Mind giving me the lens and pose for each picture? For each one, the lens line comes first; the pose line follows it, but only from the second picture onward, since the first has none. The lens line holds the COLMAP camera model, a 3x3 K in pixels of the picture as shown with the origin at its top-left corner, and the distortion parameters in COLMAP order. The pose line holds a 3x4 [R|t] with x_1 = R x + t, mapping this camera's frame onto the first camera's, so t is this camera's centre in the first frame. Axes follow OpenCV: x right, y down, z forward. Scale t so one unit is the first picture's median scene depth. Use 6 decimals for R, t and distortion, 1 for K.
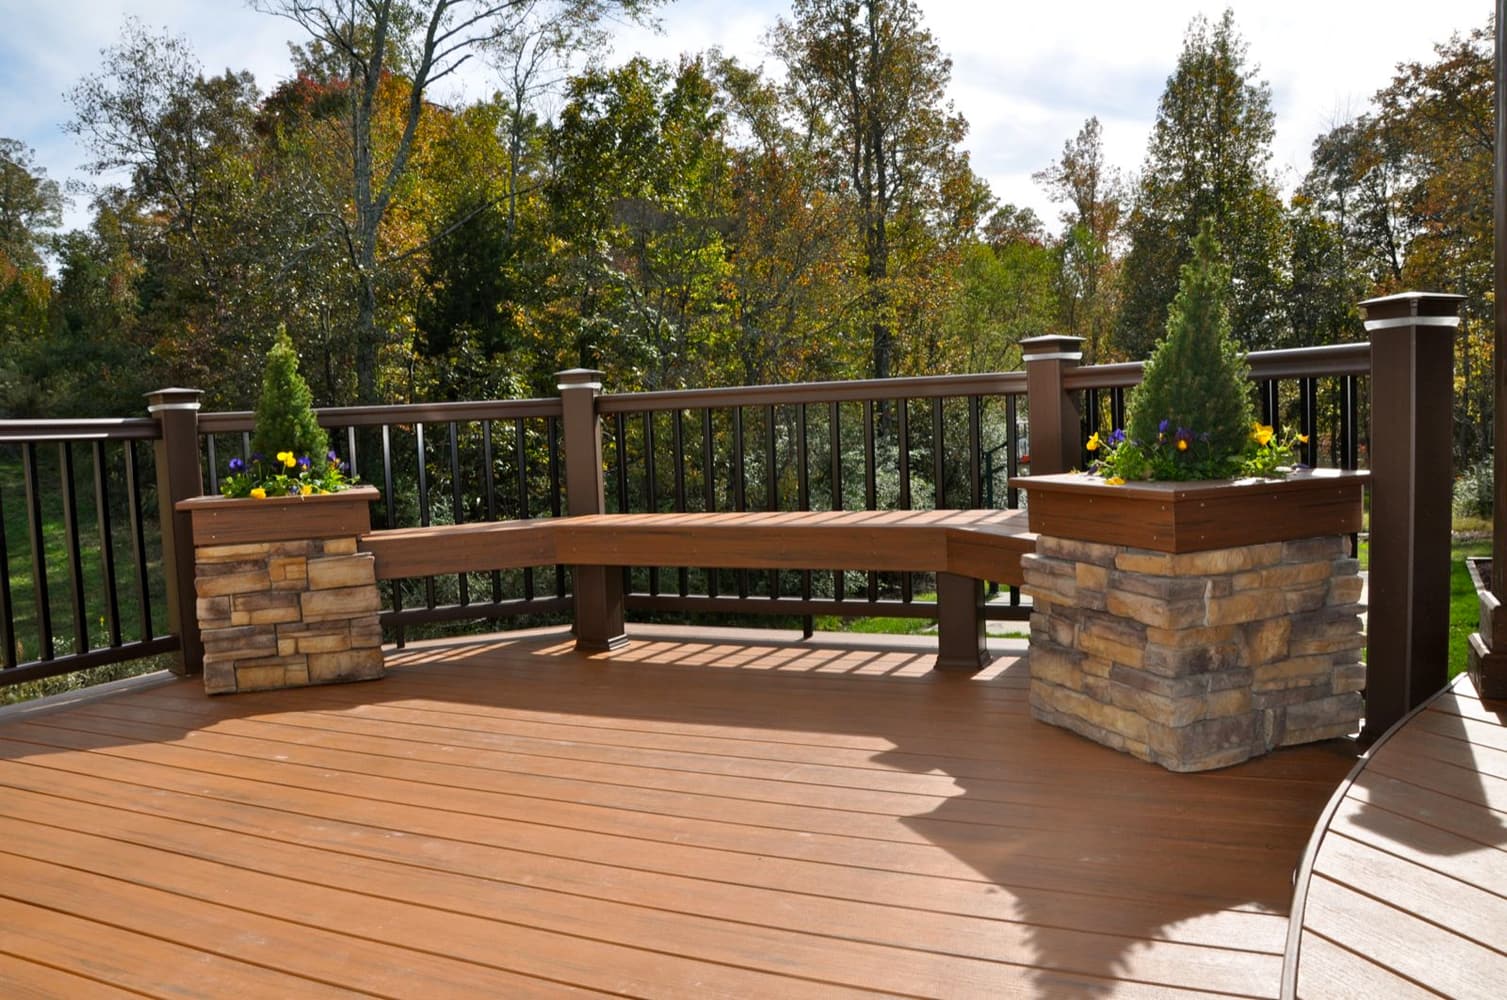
lens RADIAL K [[1172.7, 0, 753.5], [0, 1172.7, 500.0], [0, 0, 1]] dist [-0.147042, 0.092691]
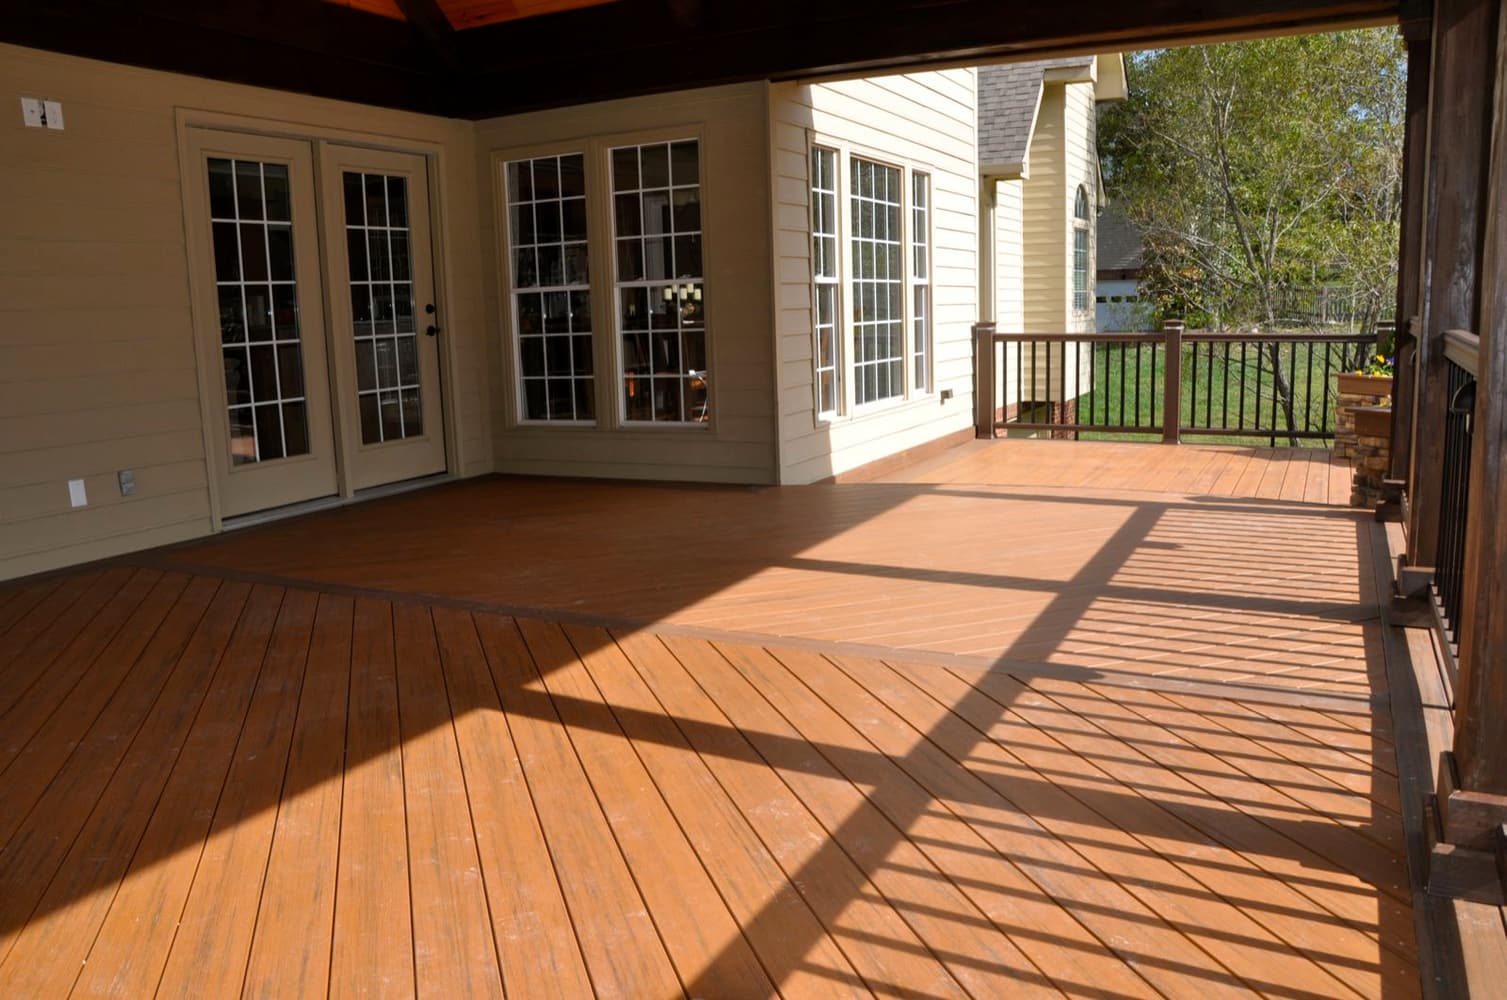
lens RADIAL K [[1172.7, 0, 753.5], [0, 1172.7, 500.0], [0, 0, 1]] dist [-0.147042, 0.092691]
pose [[-0.021597, 0.203869, -0.978760, 1.861739], [-0.032128, 0.978341, 0.204490, -0.180681], [0.999250, 0.035862, -0.014579, -0.174719]]
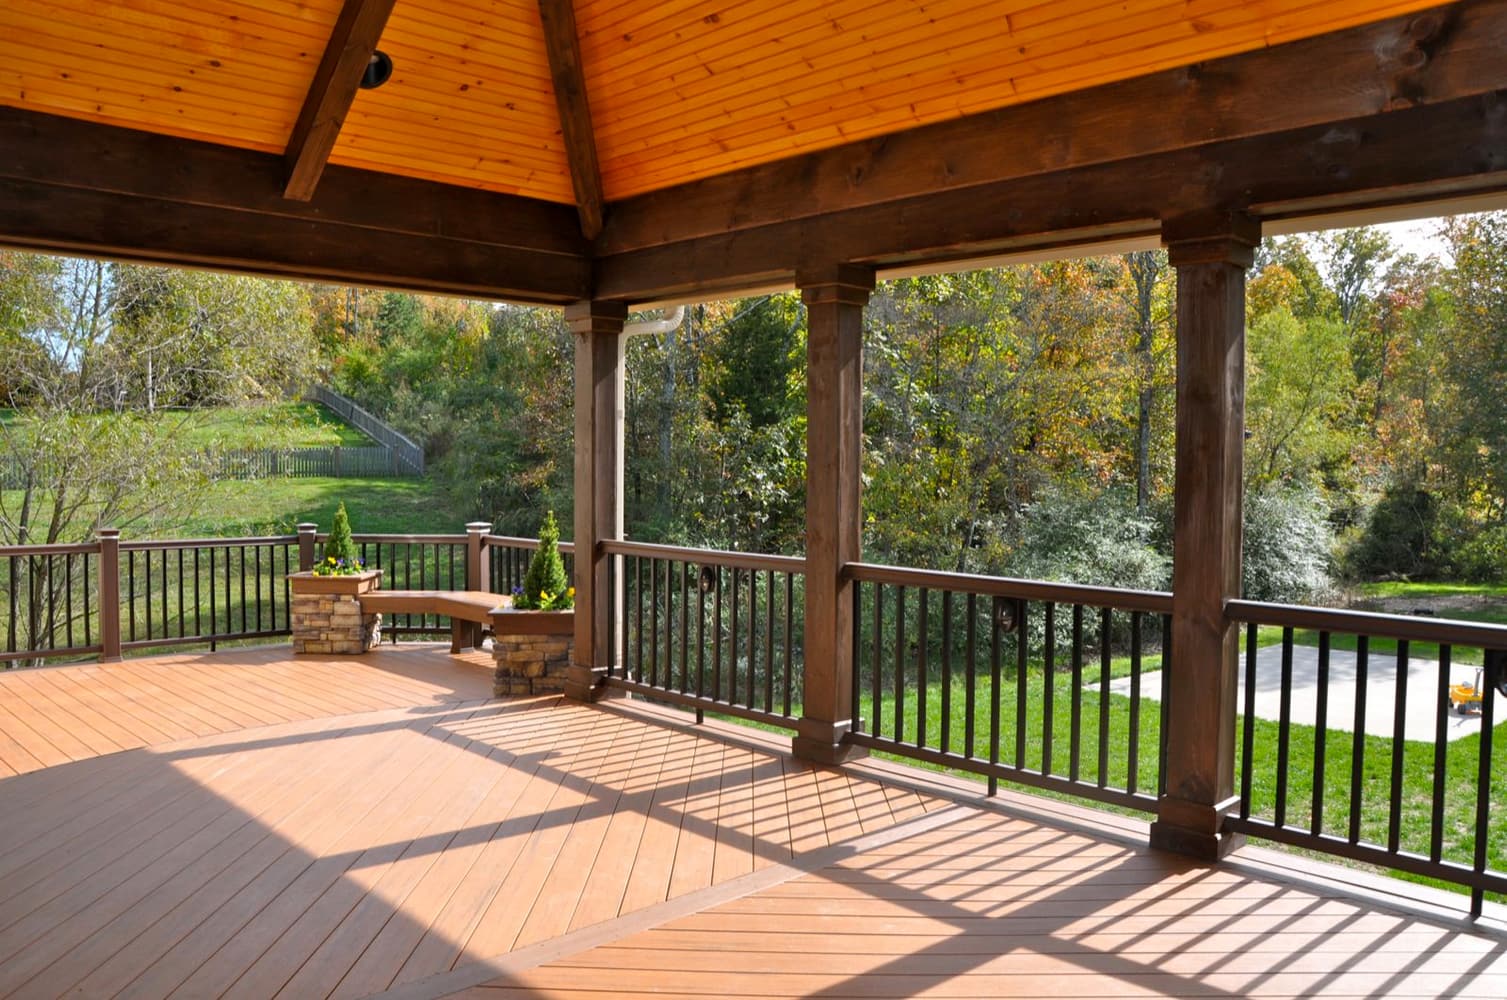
lens RADIAL K [[1172.7, 0, 753.5], [0, 1172.7, 500.0], [0, 0, 1]] dist [-0.147042, 0.092691]
pose [[0.939047, 0.059218, -0.338649, 1.295479], [-0.067801, 0.997607, -0.013562, -0.196925], [0.337035, 0.035696, 0.940815, -1.039077]]
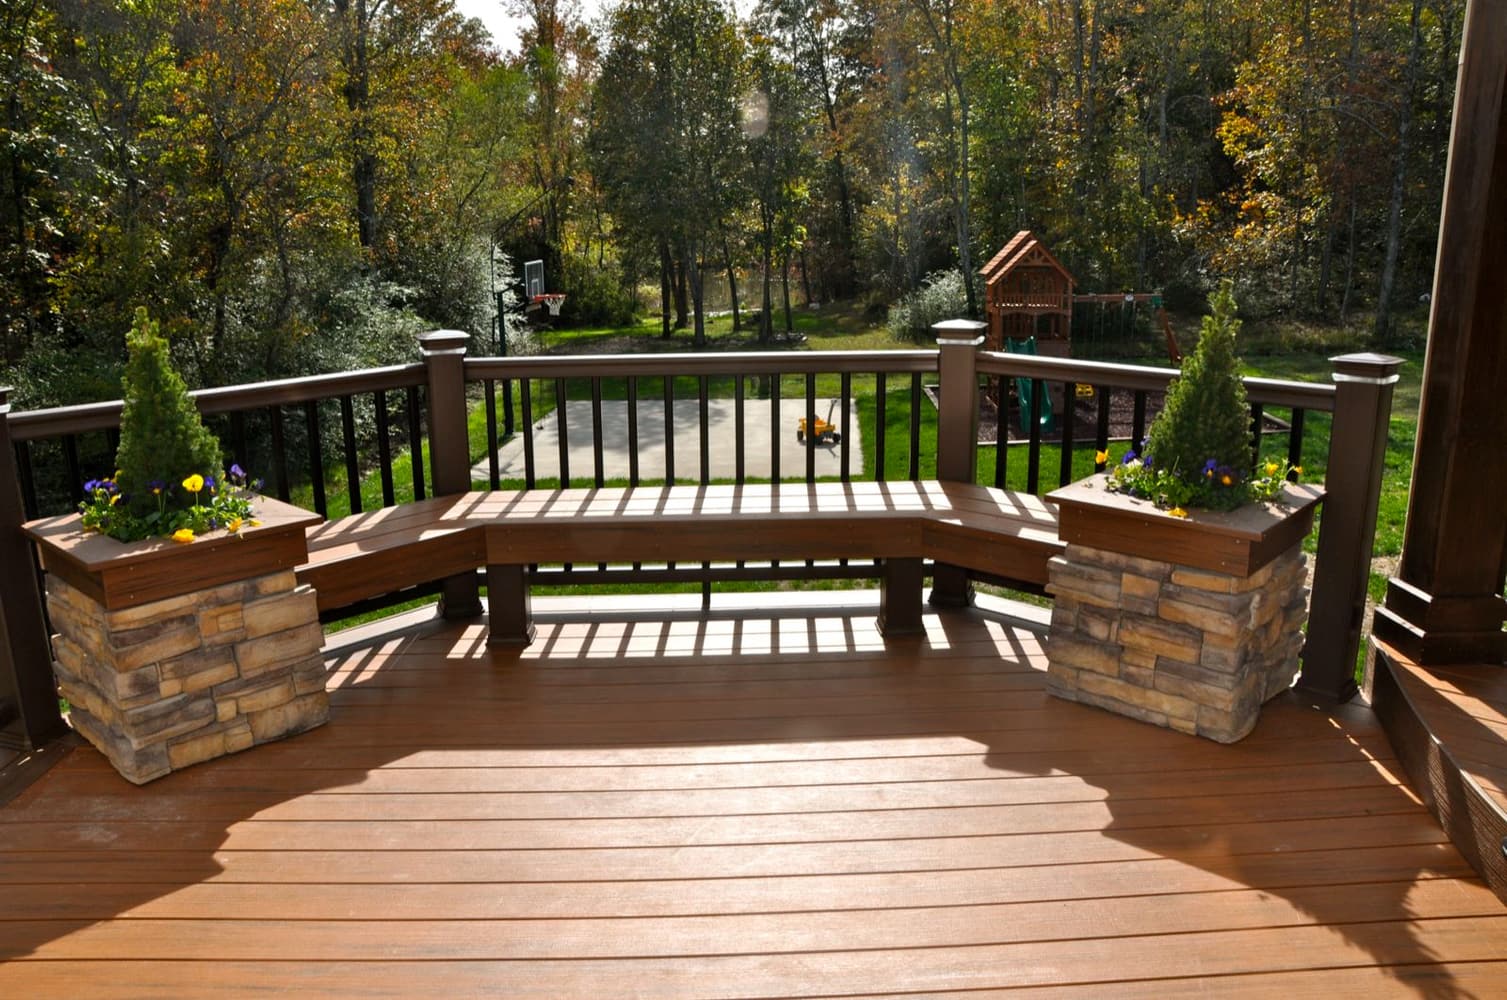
lens RADIAL K [[1172.7, 0, 753.5], [0, 1172.7, 500.0], [0, 0, 1]] dist [-0.147042, 0.092691]
pose [[0.887533, -0.076975, 0.454269, -0.434185], [0.003805, 0.987136, 0.159835, -0.155721], [-0.460728, -0.140130, 0.876409, 0.116597]]
